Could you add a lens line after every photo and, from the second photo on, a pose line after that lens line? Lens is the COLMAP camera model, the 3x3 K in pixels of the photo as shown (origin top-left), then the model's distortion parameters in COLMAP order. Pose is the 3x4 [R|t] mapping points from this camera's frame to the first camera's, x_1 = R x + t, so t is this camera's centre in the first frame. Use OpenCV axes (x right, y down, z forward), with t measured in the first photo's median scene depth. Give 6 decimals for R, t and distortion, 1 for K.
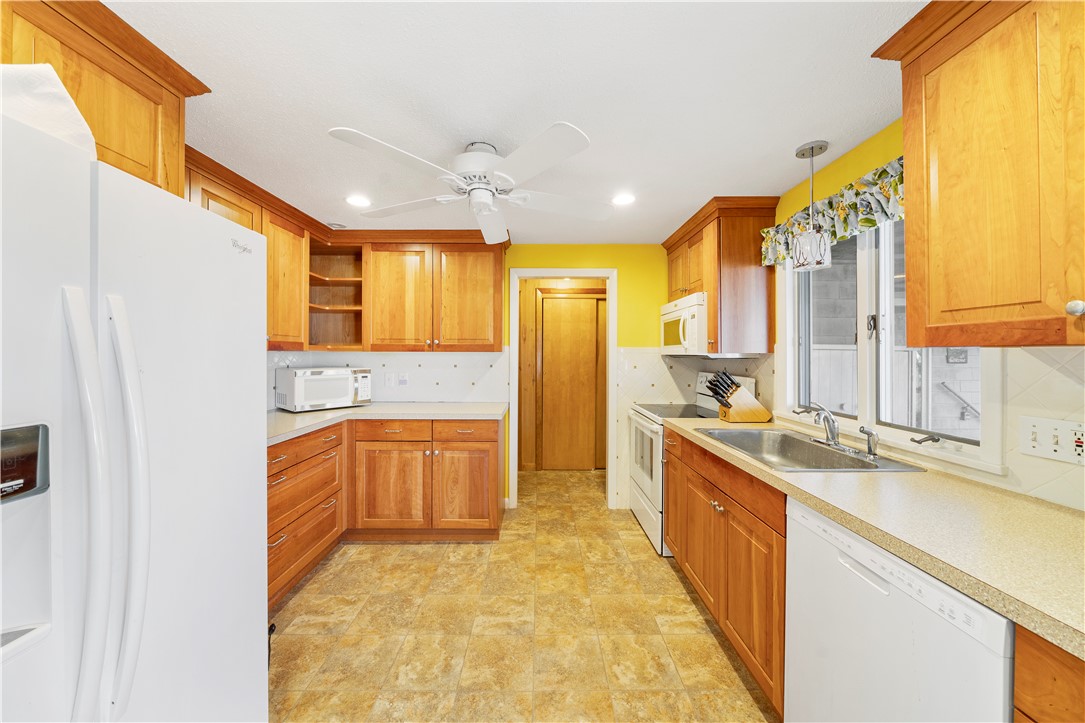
lens RADIAL K [[373.8, 0, 540.6], [0, 373.8, 352.0], [0, 0, 1]] dist [-0.006974, -0.000015]
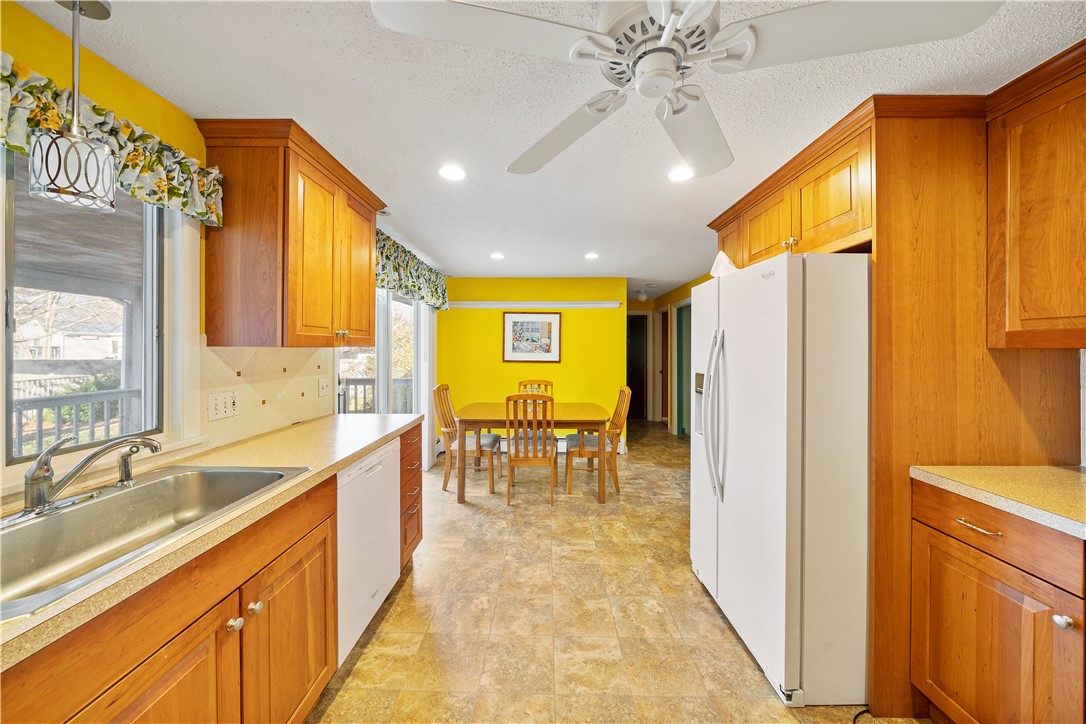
lens RADIAL K [[374.1, 0, 541.1], [0, 374.1, 352.5], [0, 0, 1]] dist [-0.006974, -0.000015]
pose [[-0.999766, 0.003500, 0.021355, -0.007159], [0.003521, 0.999993, 0.000959, 0.003808], [-0.021351, 0.001034, -0.999771, 1.665888]]
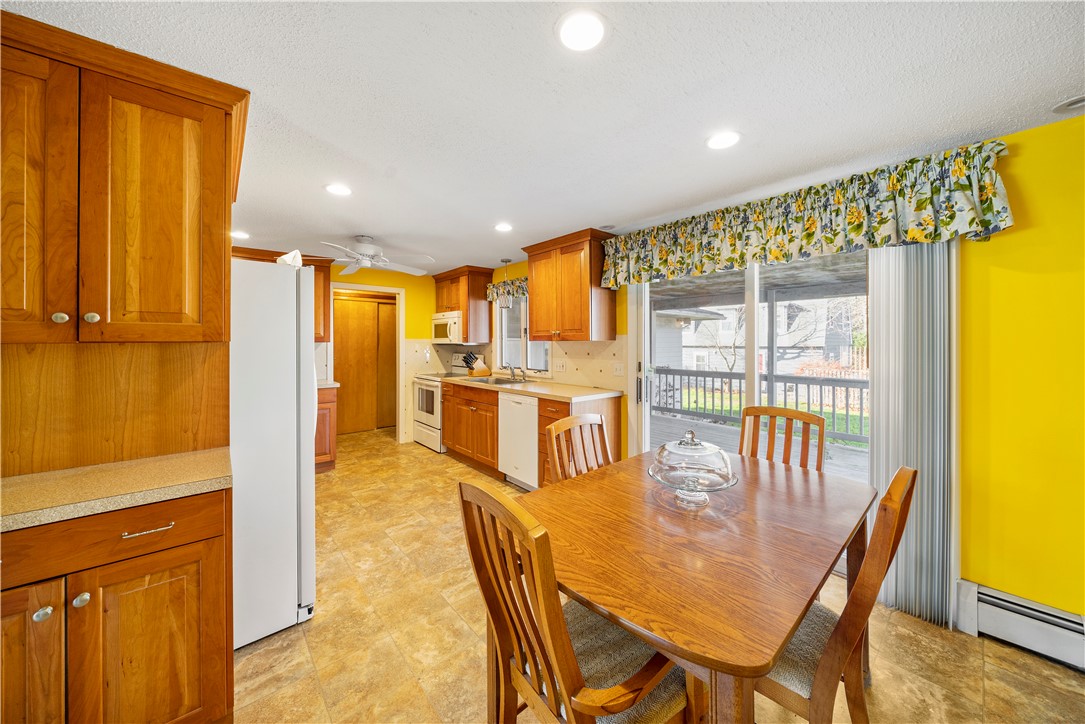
lens RADIAL K [[373.8, 0, 540.6], [0, 373.8, 352.5], [0, 0, 1]] dist [-0.006974, -0.000015]
pose [[0.759307, -0.019213, 0.650448, -0.561245], [-0.001039, 0.999527, 0.030737, -0.006457], [-0.650731, -0.024014, 0.758928, -0.813822]]
